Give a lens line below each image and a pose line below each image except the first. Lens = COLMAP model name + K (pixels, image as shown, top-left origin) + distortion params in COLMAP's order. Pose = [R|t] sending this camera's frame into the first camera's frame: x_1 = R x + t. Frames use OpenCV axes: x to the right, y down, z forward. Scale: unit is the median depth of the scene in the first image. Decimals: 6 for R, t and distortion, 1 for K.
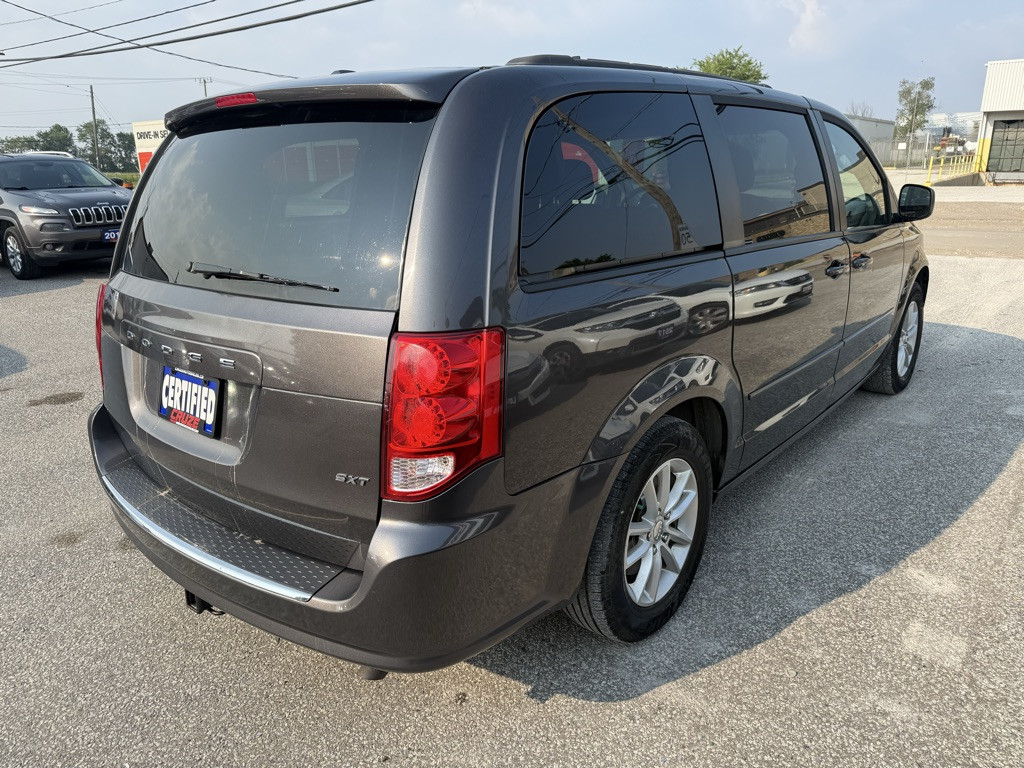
lens RADIAL K [[777.7, 0, 512.0], [0, 777.7, 384.0], [0, 0, 1]] dist [-0.006036, -0.003835]
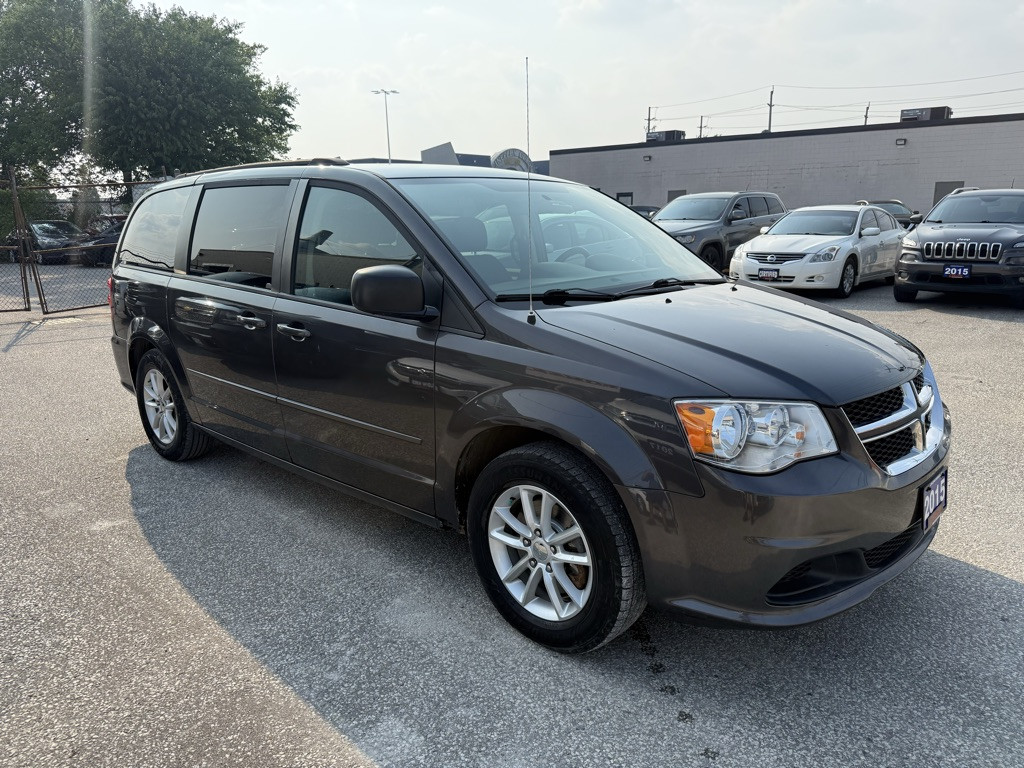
lens RADIAL K [[777.7, 0, 512.0], [0, 777.7, 384.0], [0, 0, 1]] dist [-0.006036, -0.003835]
pose [[-0.102010, 0.237112, -0.966112, 1.317737], [-0.258807, 0.931409, 0.255922, -0.395288], [0.960527, 0.276143, -0.033647, 1.259462]]
